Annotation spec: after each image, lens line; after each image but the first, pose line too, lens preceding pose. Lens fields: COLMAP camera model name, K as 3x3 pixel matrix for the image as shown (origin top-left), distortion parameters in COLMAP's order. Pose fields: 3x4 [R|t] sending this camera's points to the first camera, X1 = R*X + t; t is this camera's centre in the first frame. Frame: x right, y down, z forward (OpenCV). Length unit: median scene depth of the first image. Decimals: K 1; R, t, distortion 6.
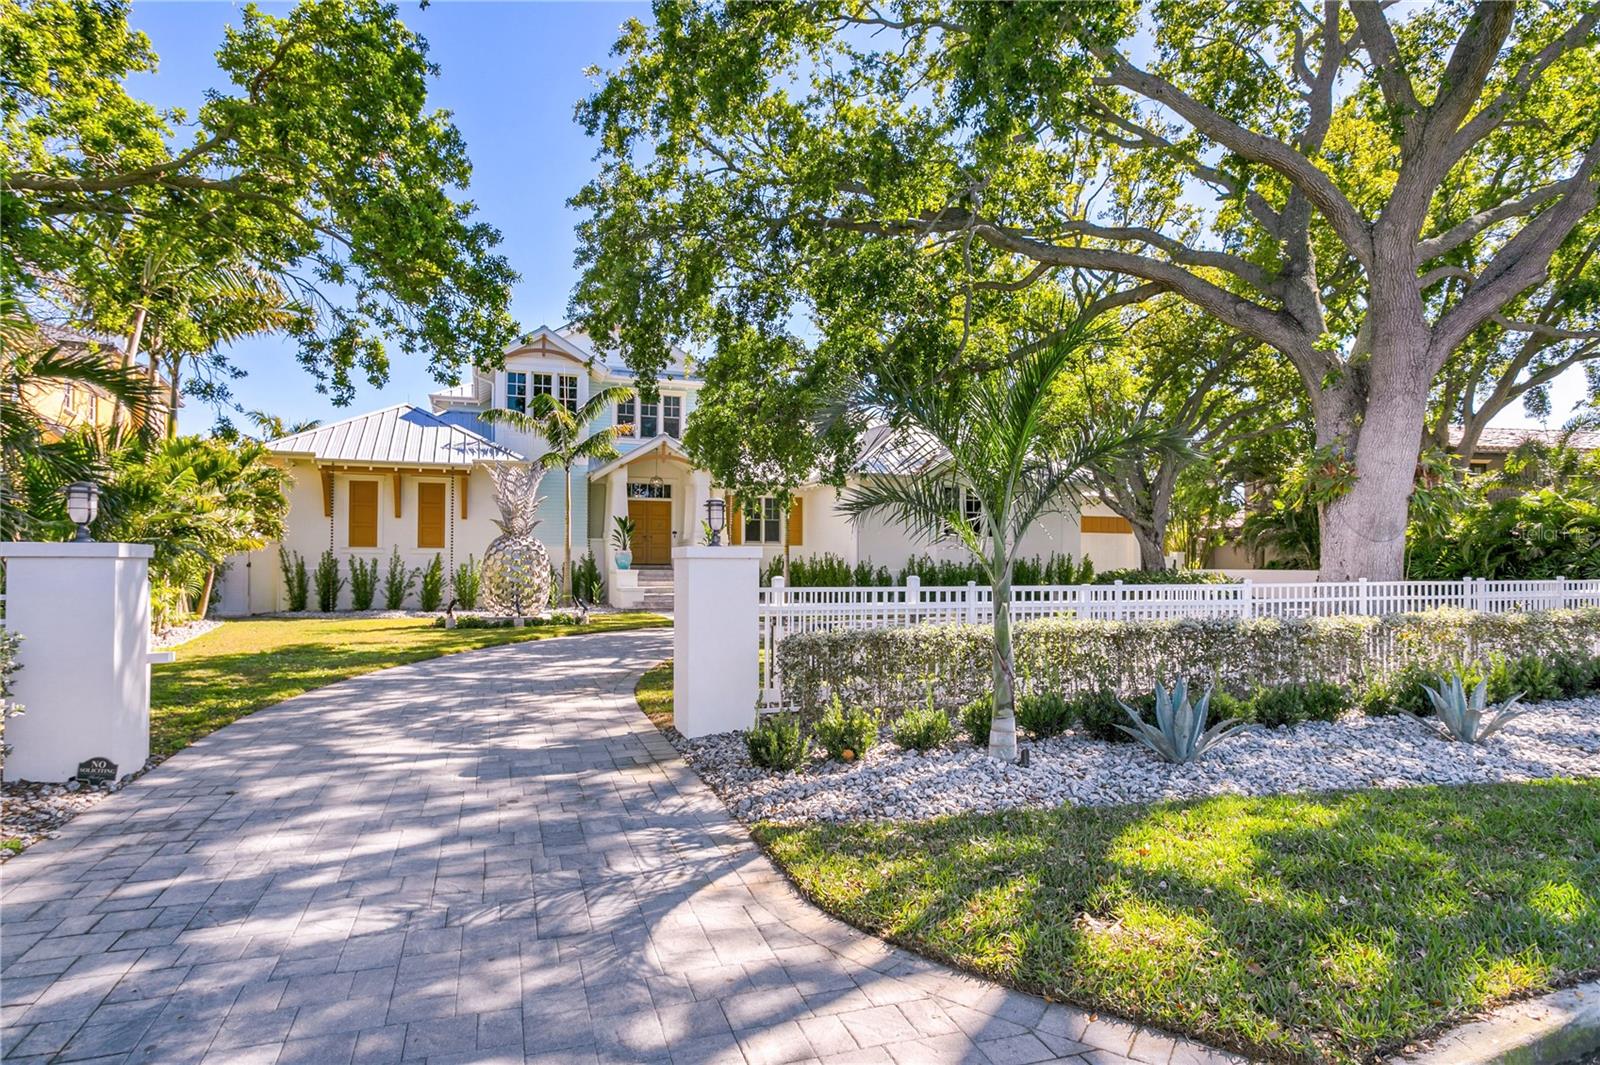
lens RADIAL K [[897.6, 0, 798.2], [0, 897.6, 548.2], [0, 0, 1]] dist [-0.002231, -0.000872]
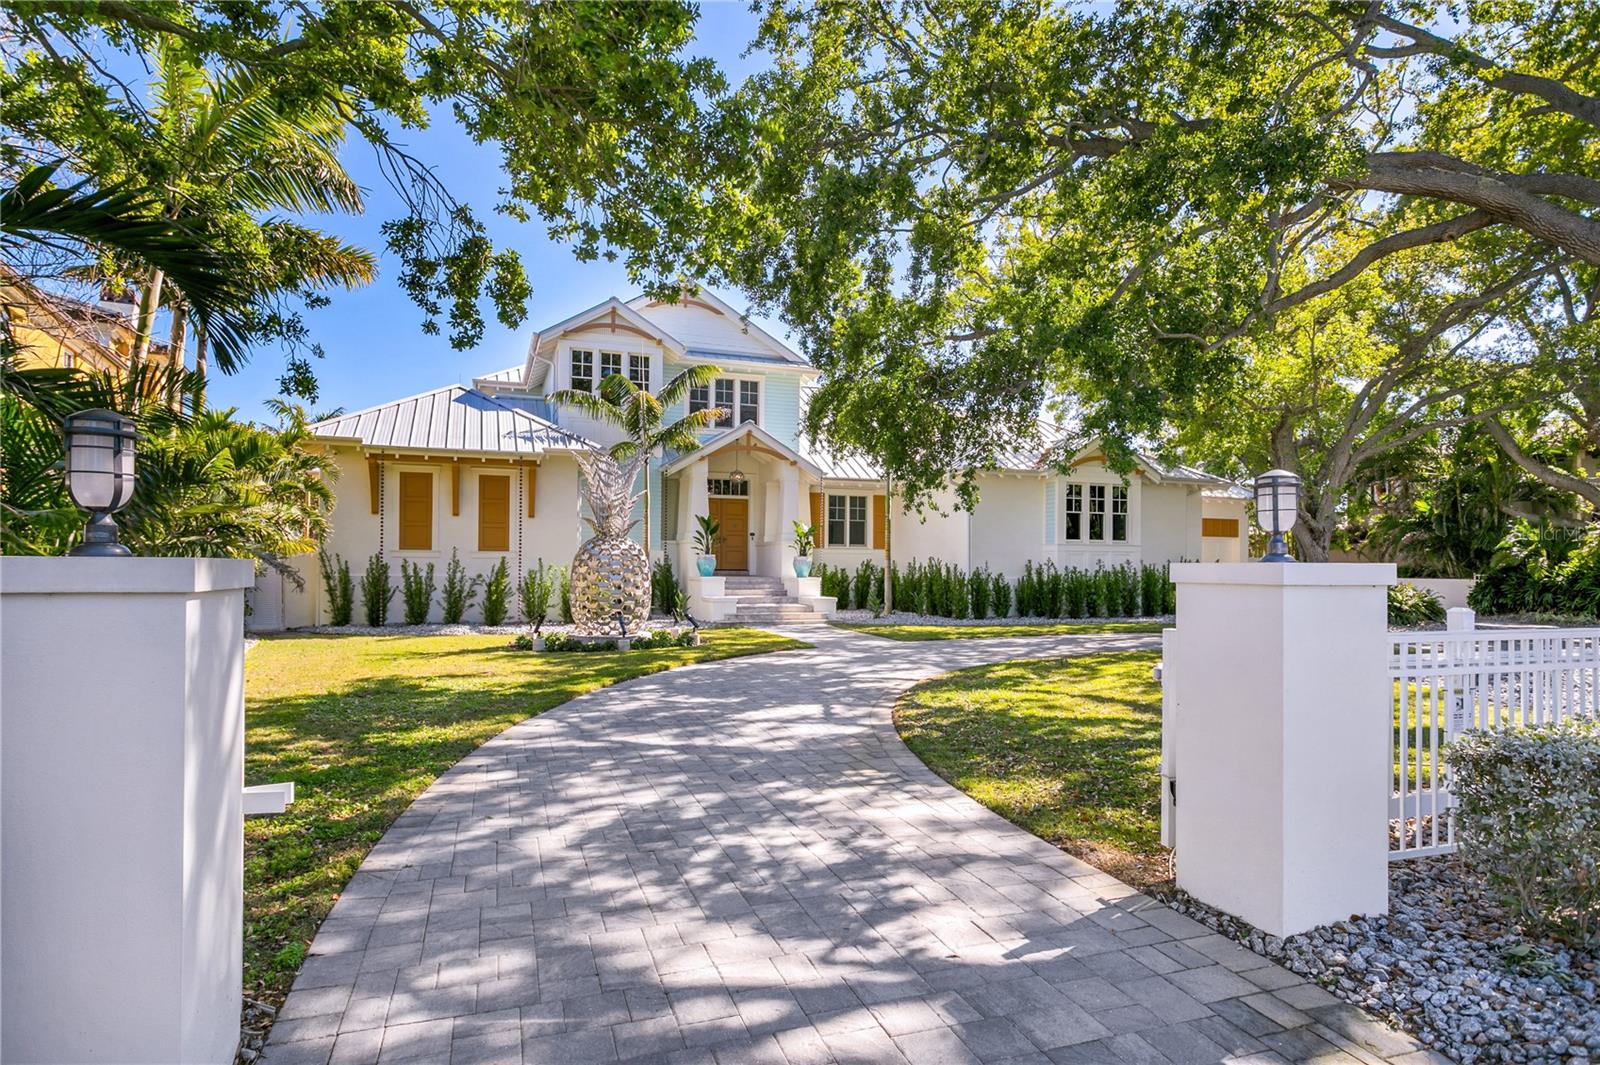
lens RADIAL K [[883.8, 0, 790.8], [0, 883.8, 558.4], [0, 0, 1]] dist [-0.000104, -0.000283]
pose [[0.999992, 0.003974, 0.000557, -0.131662], [-0.003979, 0.999944, 0.009805, -0.002934], [-0.000518, -0.009807, 0.999952, 0.162115]]
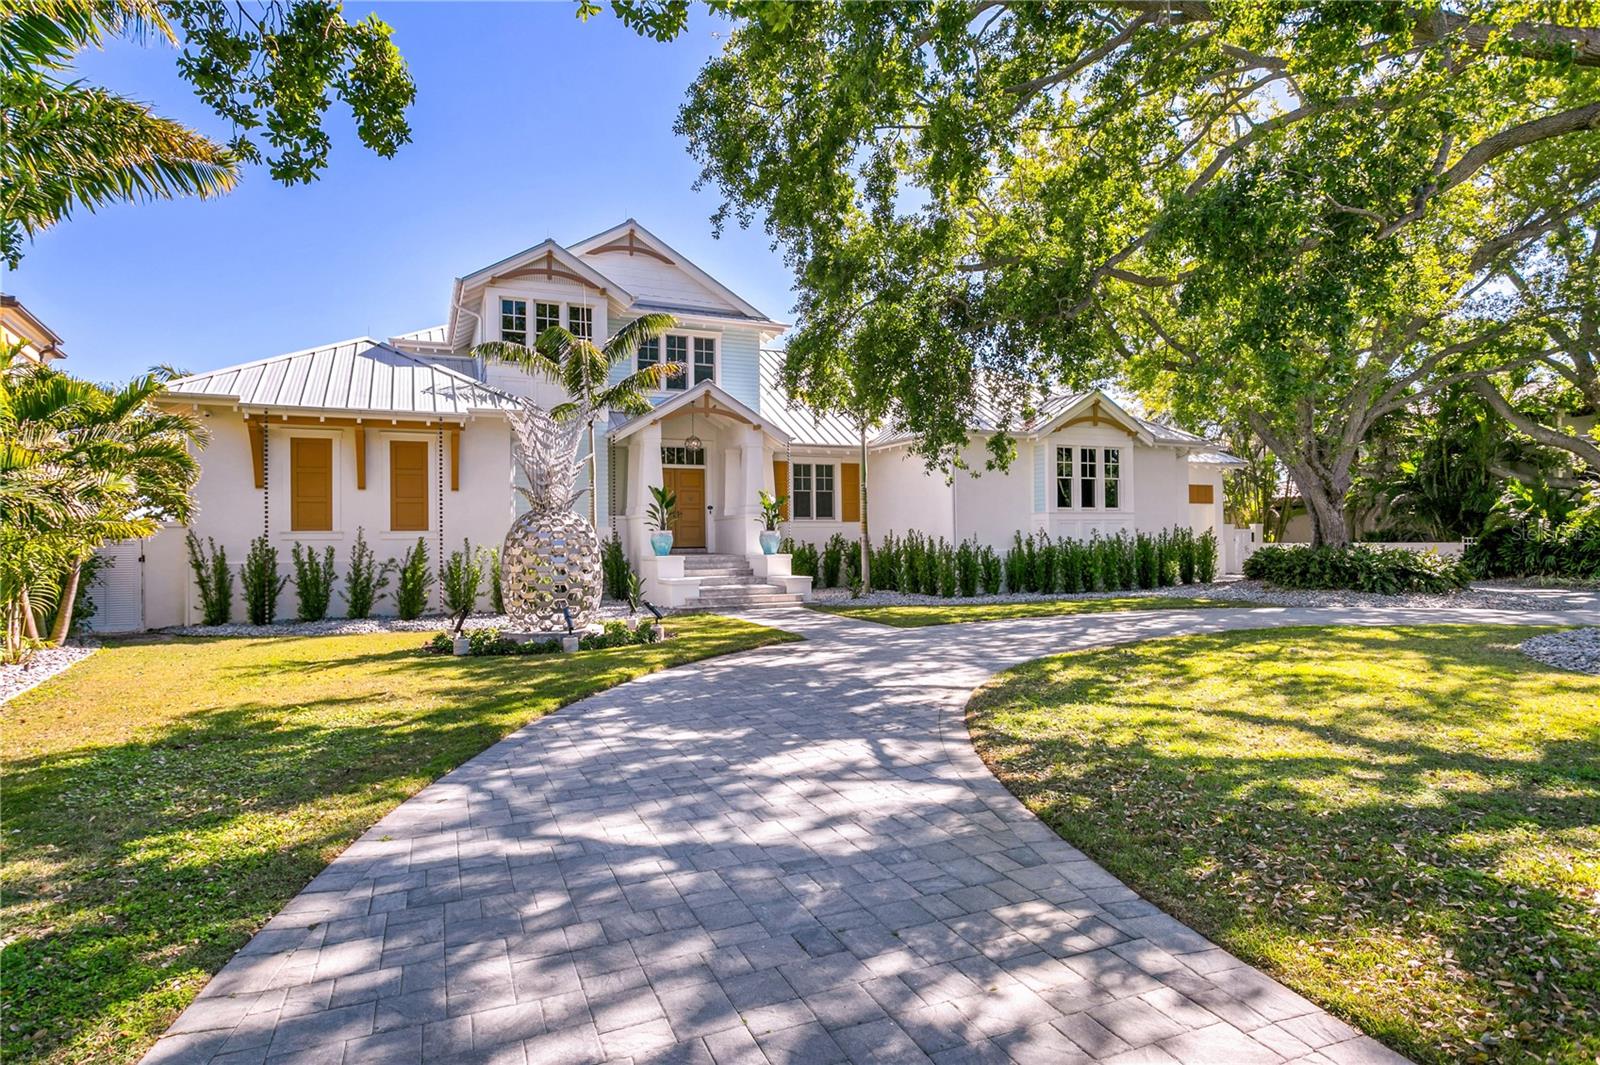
lens RADIAL K [[852.3, 0, 800.0], [0, 852.3, 532.5], [0, 0, 1]] dist [-0.005481, -0.000438]
pose [[0.996299, -0.013658, 0.084858, -0.161374], [0.013014, 0.999882, 0.008132, -0.000436], [-0.084959, -0.006997, 0.996360, 0.303705]]
